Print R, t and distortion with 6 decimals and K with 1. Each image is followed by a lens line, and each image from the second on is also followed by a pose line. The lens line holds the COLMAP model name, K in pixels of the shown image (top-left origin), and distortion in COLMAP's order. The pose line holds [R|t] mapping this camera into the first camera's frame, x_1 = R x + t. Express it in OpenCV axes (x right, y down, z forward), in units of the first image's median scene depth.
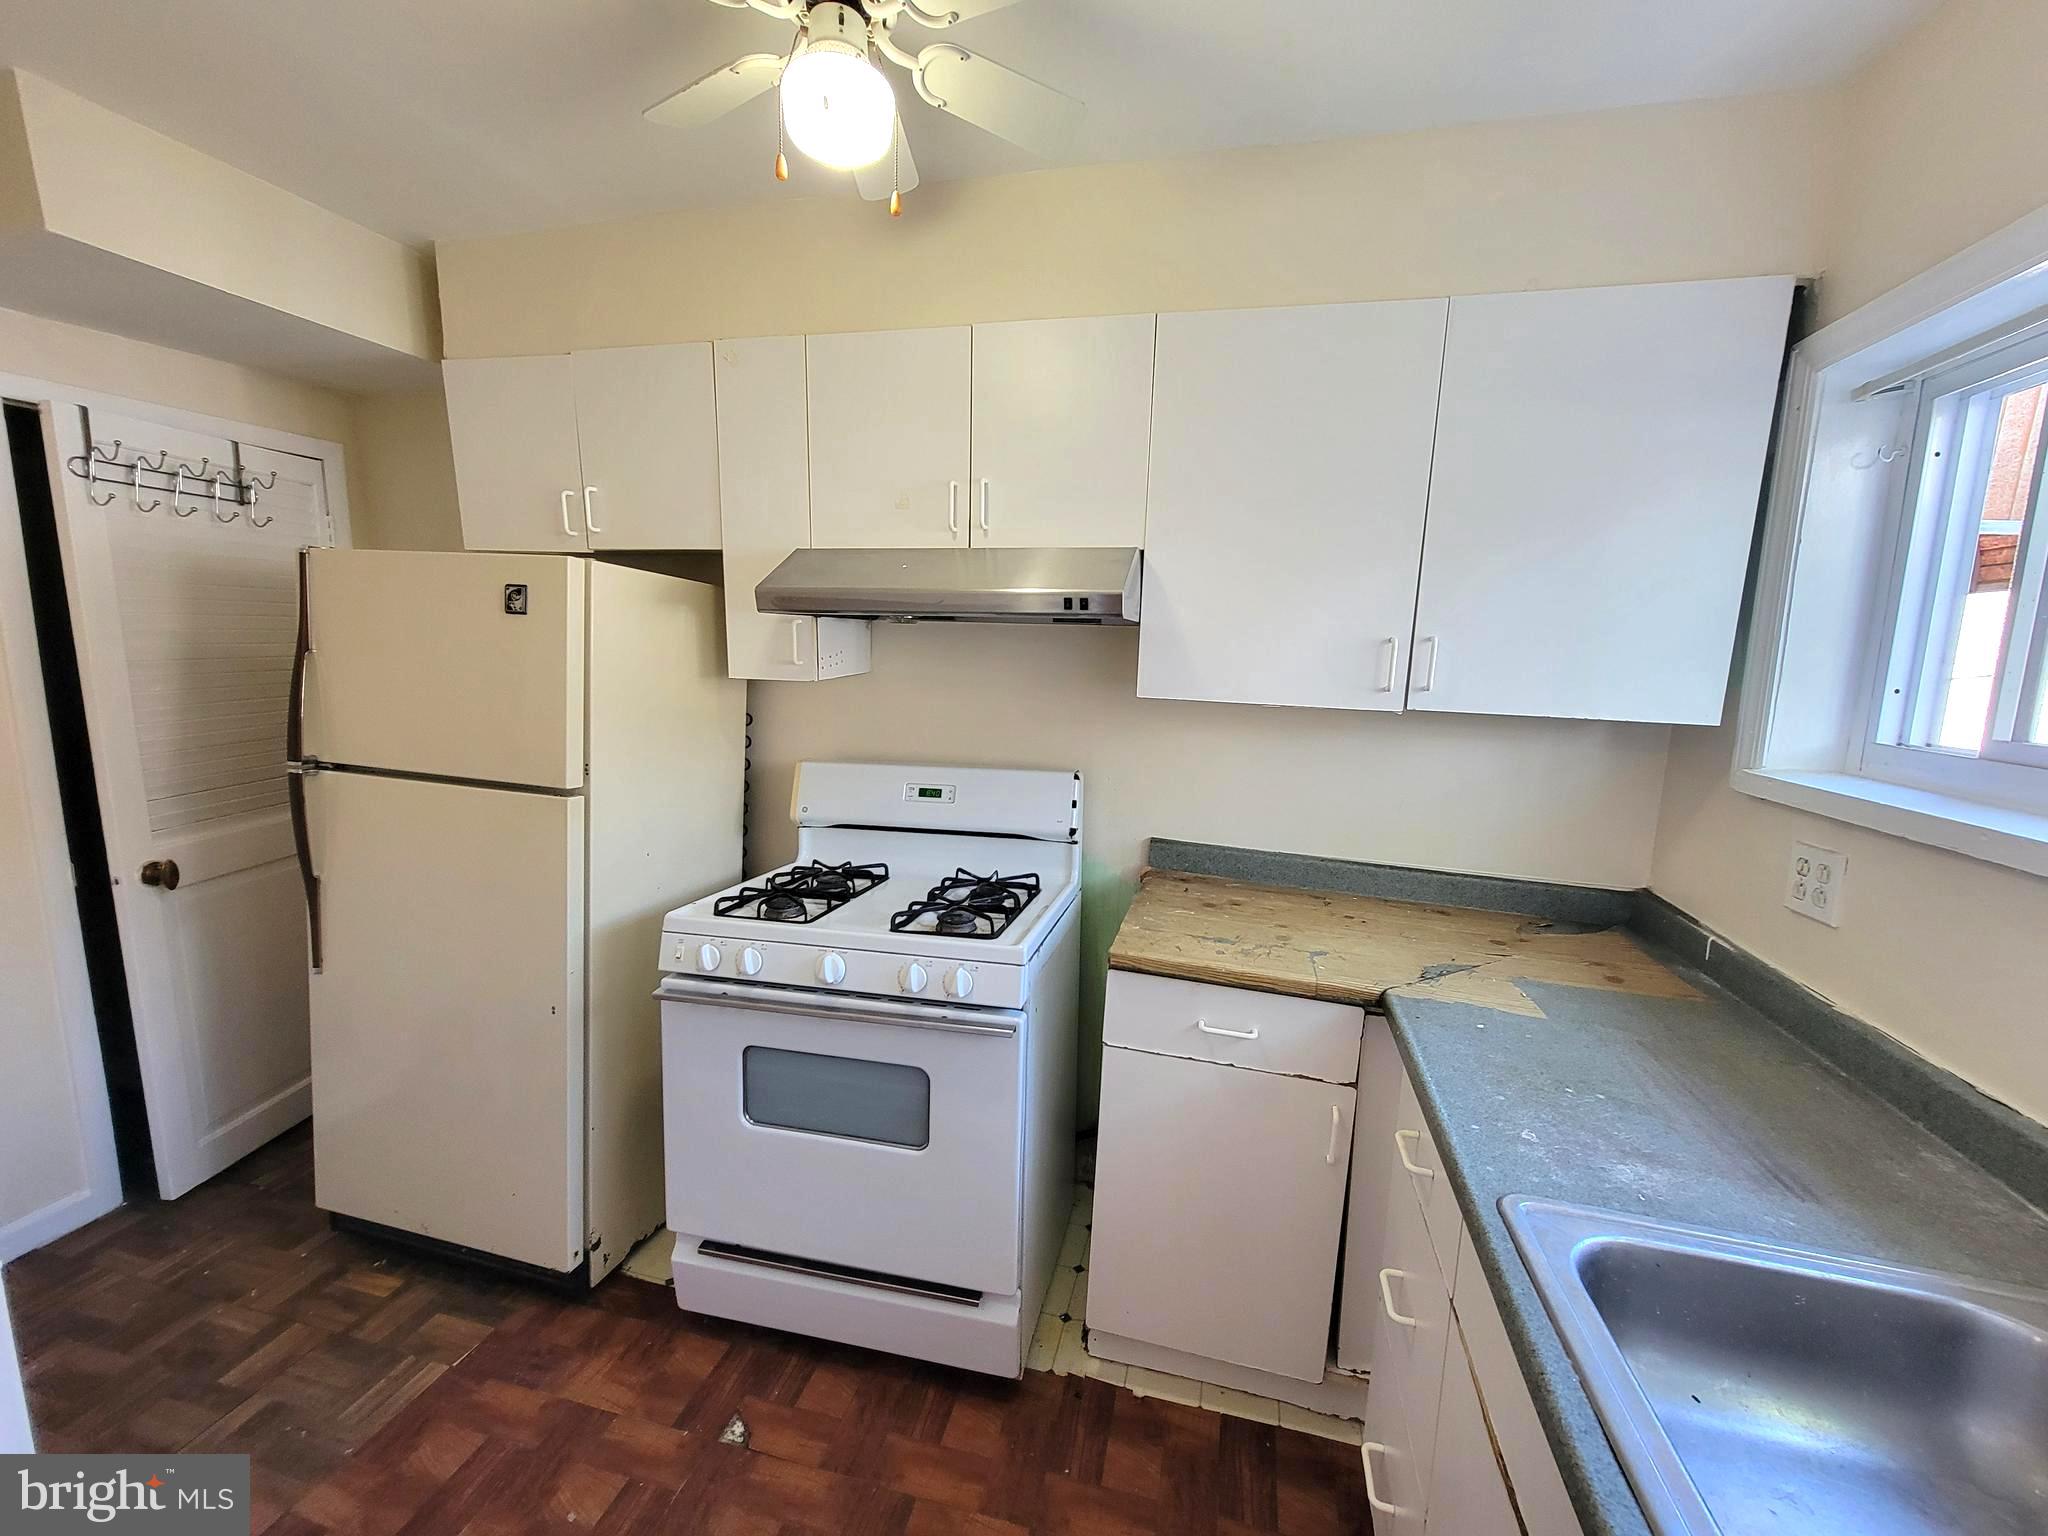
lens RADIAL K [[842.9, 0, 1022.7], [0, 842.9, 767.4], [0, 0, 1]] dist [-0.002593, 0.002679]
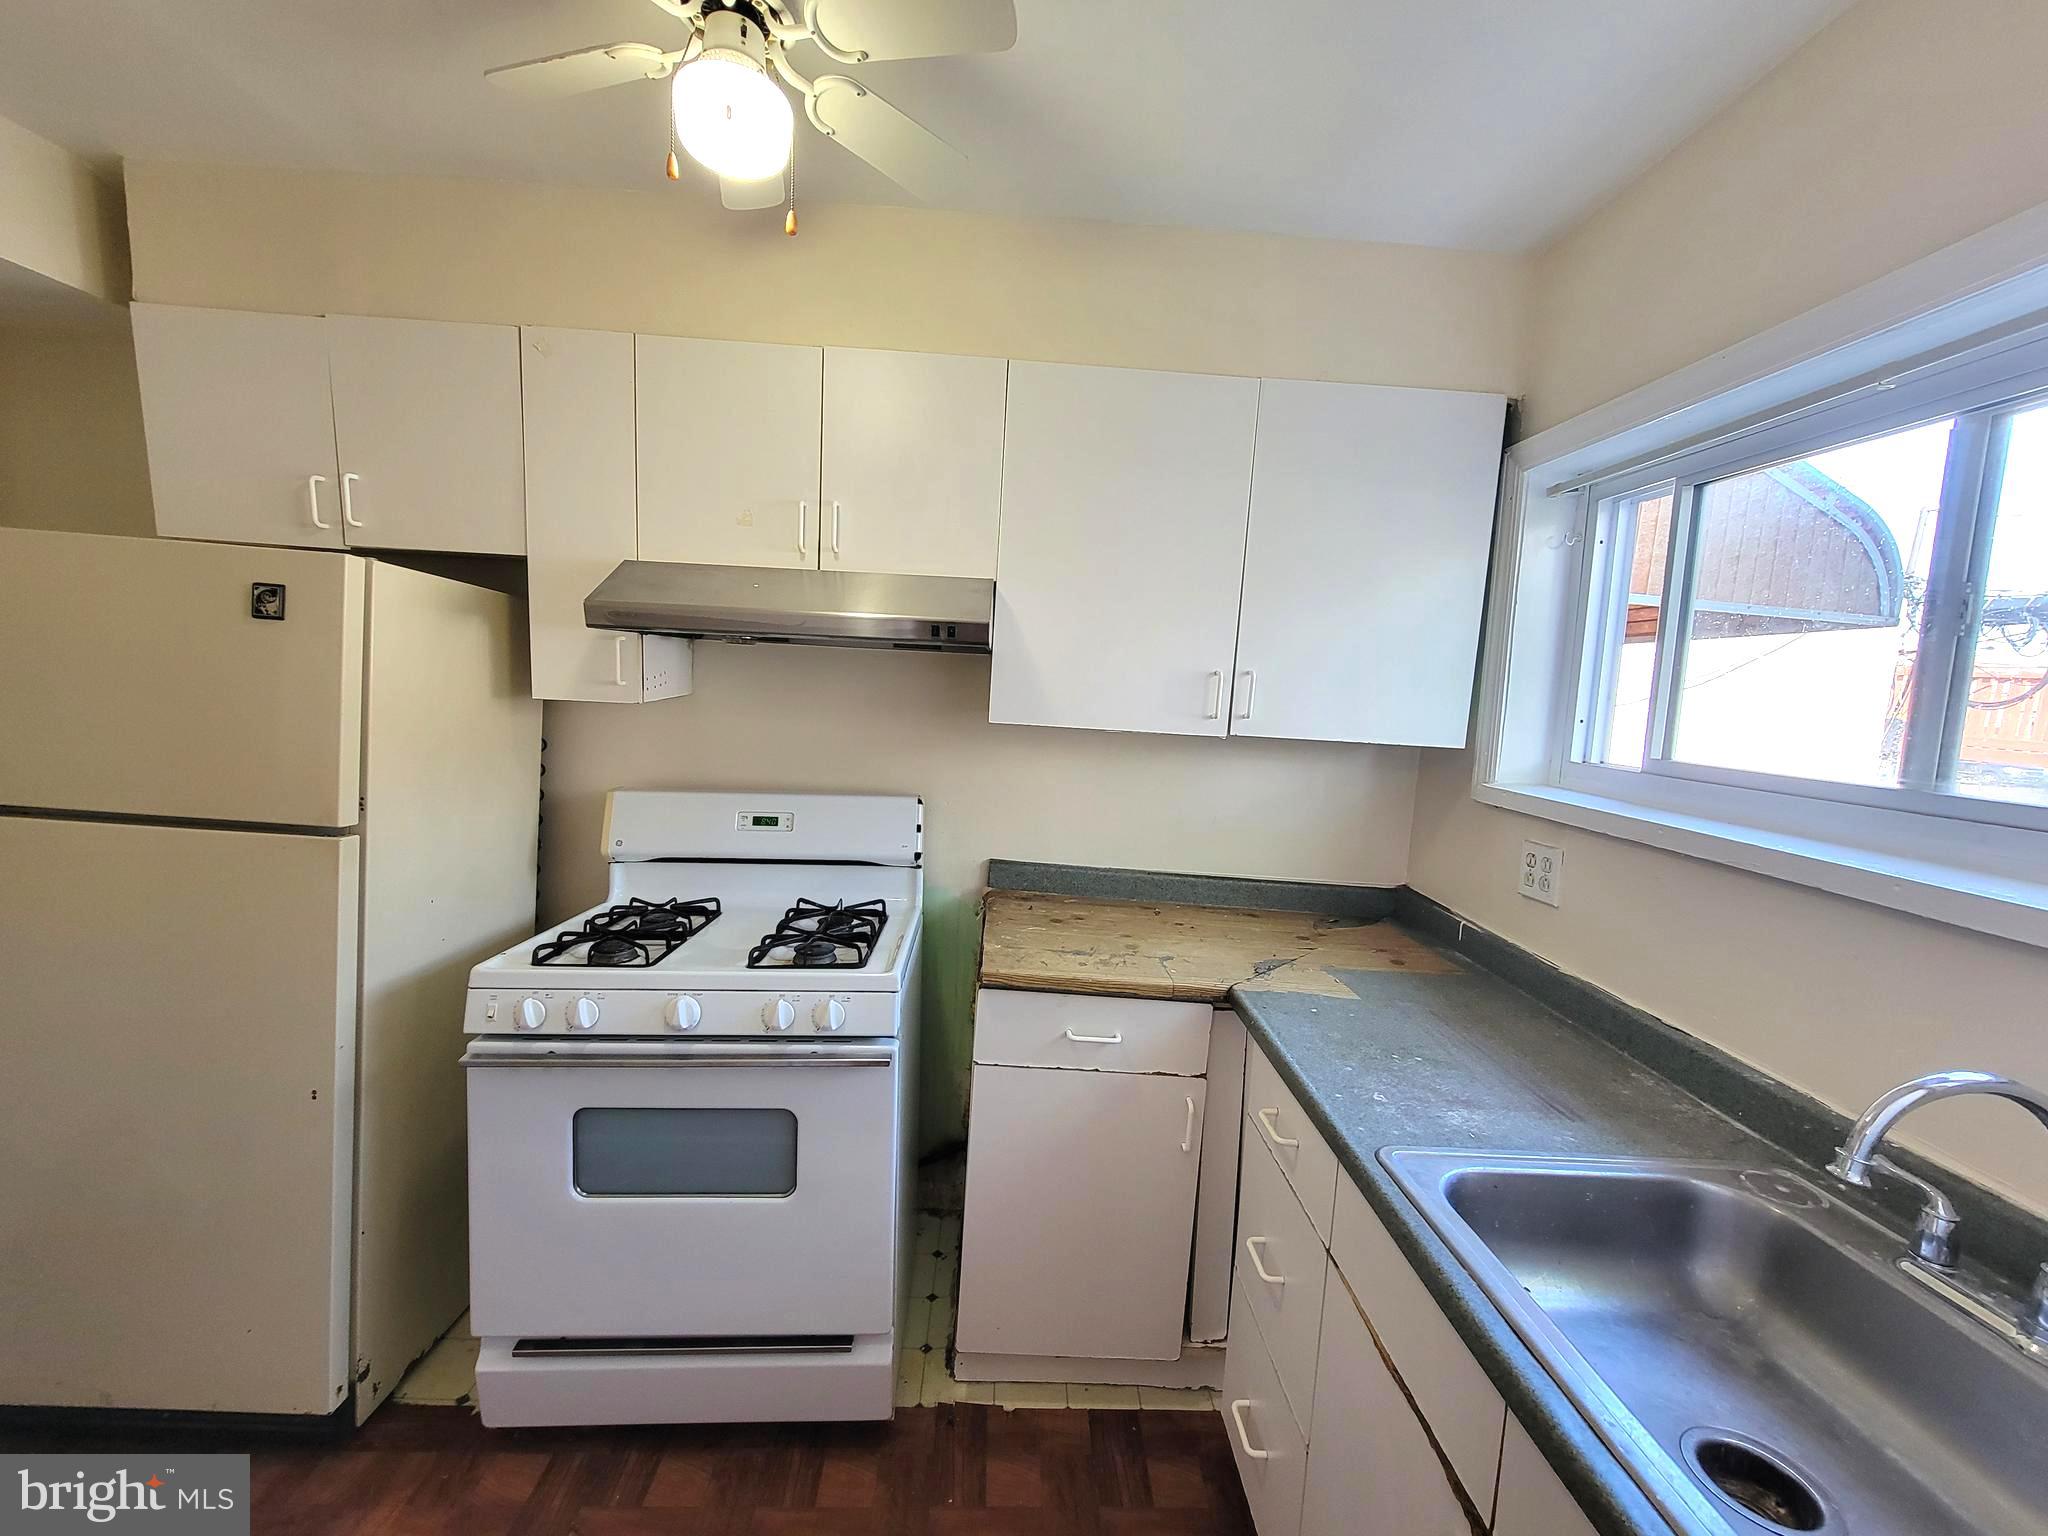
lens RADIAL K [[842.9, 0, 1035.5], [0, 842.9, 767.3], [0, 0, 1]] dist [-0.002593, 0.002679]
pose [[0.960767, -0.009570, 0.277192, -0.106939], [0.017640, 0.999490, -0.026633, 0.000057], [-0.276795, 0.030477, 0.960445, -0.006318]]
